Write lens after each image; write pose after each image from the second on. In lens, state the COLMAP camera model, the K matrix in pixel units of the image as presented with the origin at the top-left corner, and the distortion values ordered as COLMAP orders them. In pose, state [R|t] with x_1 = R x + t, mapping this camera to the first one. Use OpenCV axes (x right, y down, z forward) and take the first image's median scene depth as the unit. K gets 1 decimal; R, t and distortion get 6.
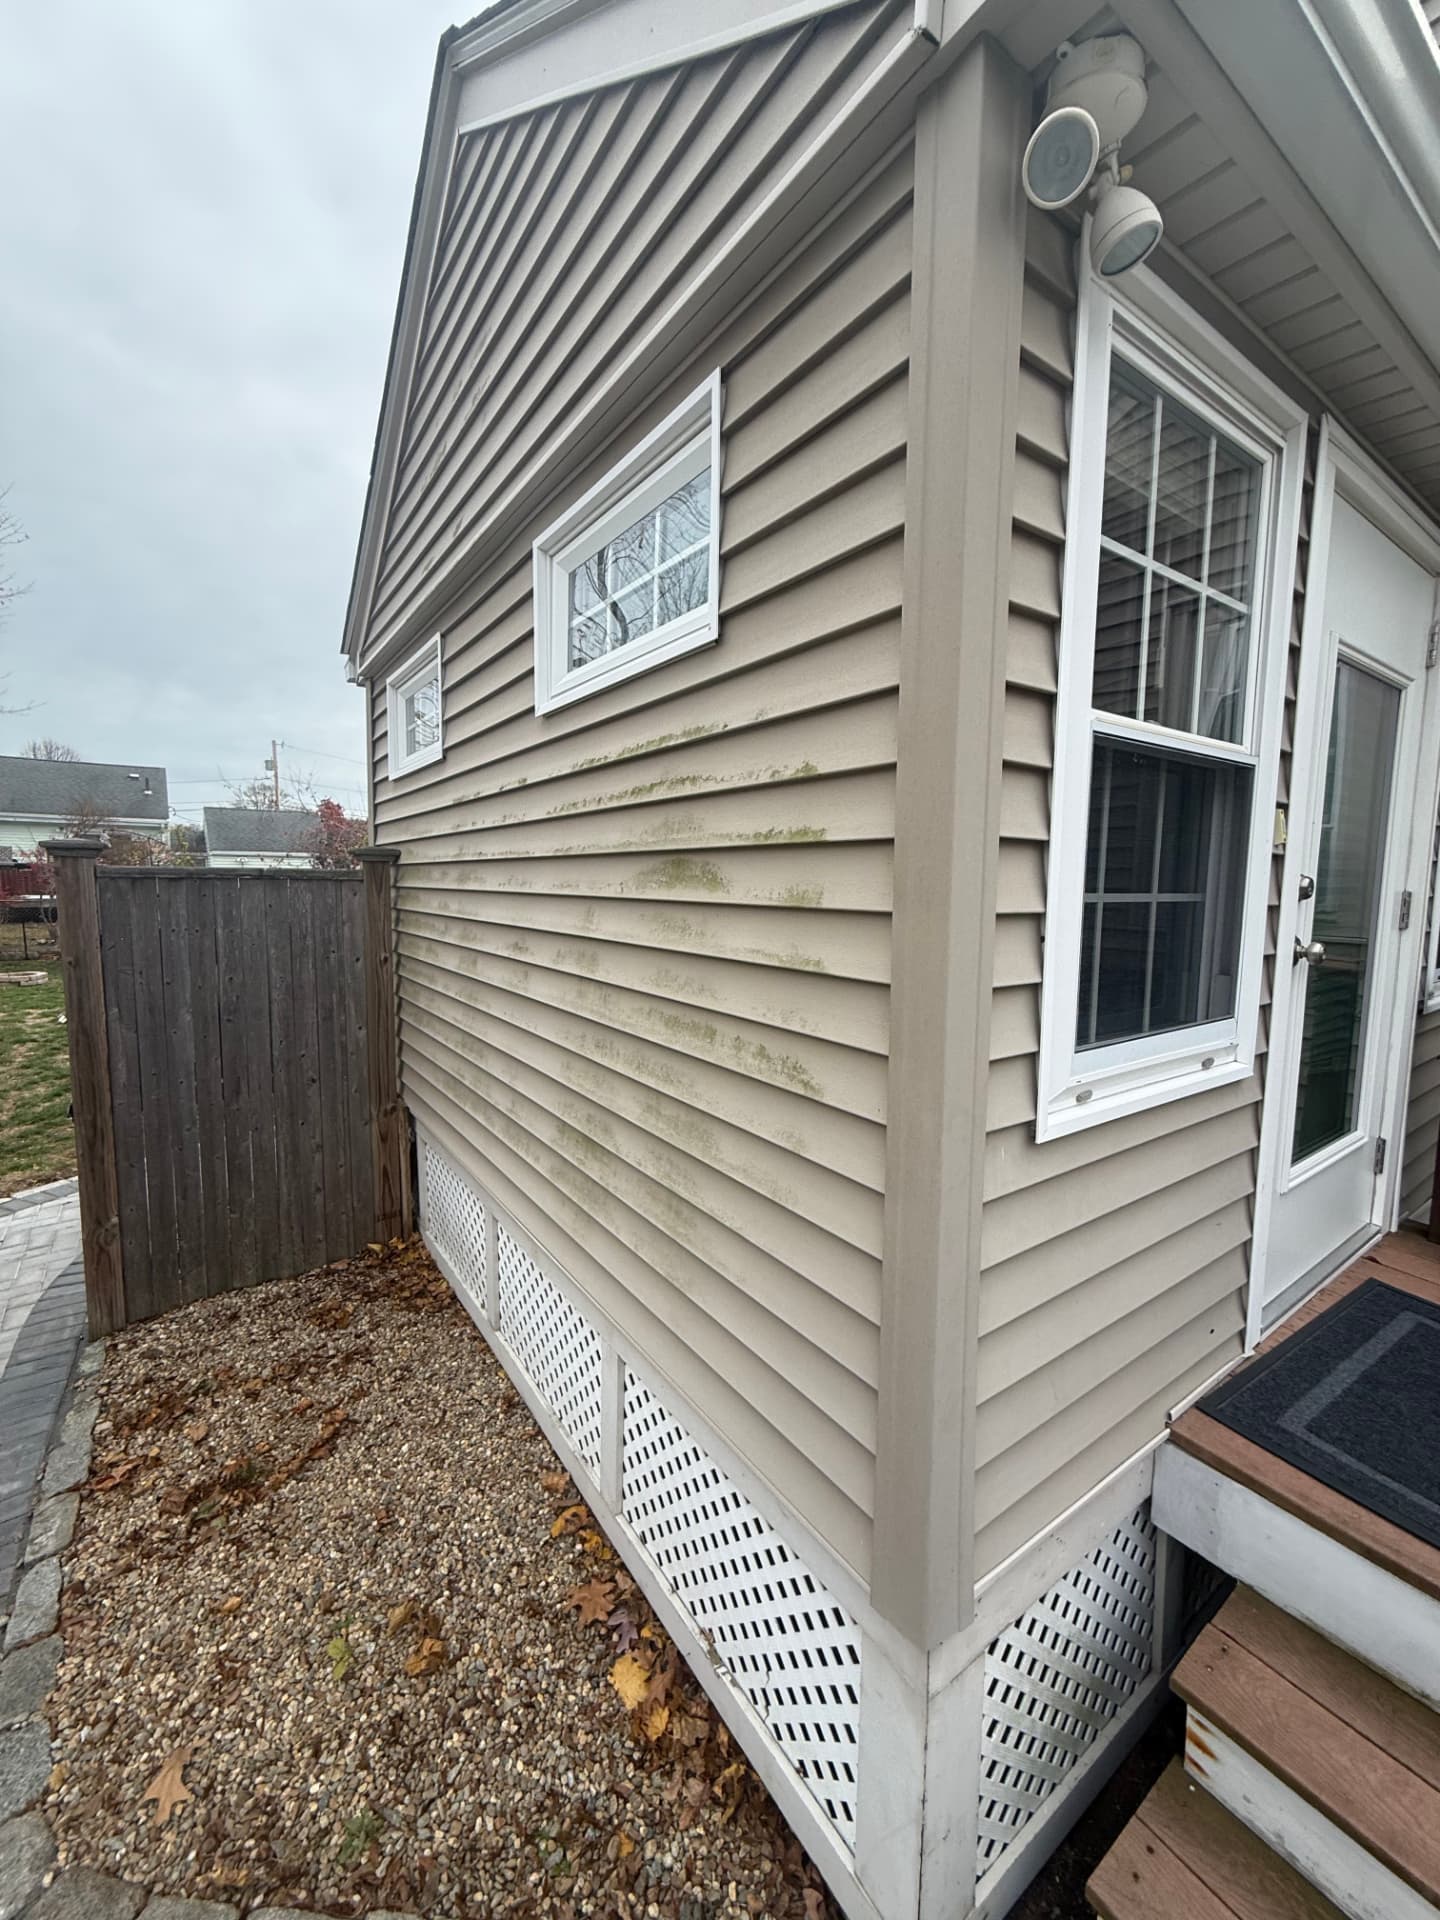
lens RADIAL K [[762.9, 0, 720.0], [0, 762.9, 960.0], [0, 0, 1]] dist [-0.051924, -0.000041]
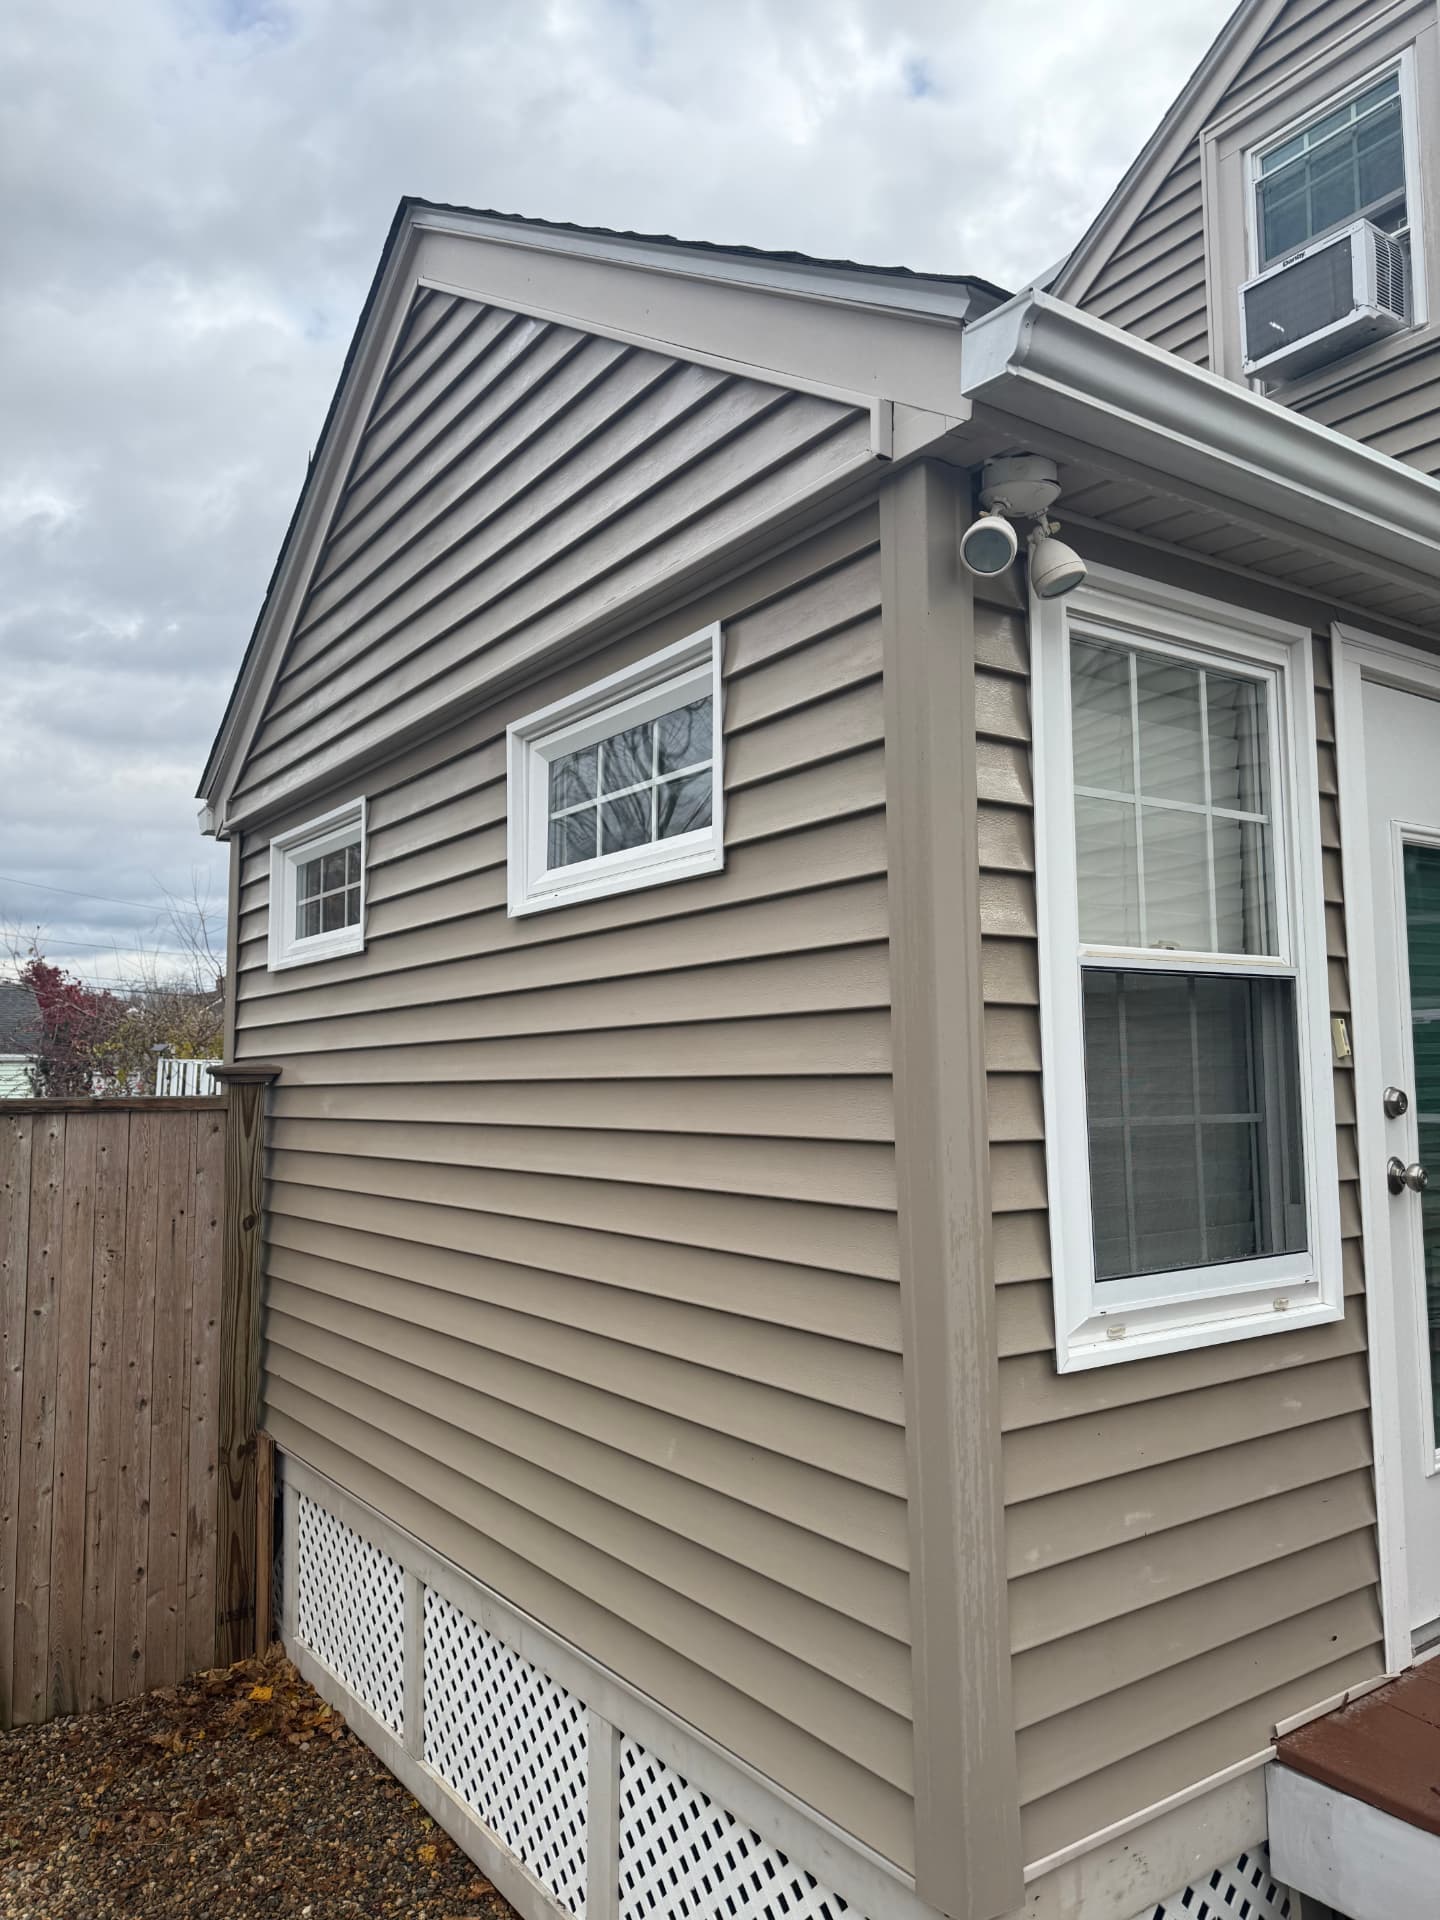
lens RADIAL K [[1345.3, 0, 720.0], [0, 1345.3, 960.0], [0, 0, 1]] dist [0.068773, -0.070775]
pose [[0.999724, -0.022544, 0.006616, -0.020872], [0.023396, 0.981063, -0.192273, 0.033614], [-0.002157, 0.192374, 0.981319, -0.691052]]
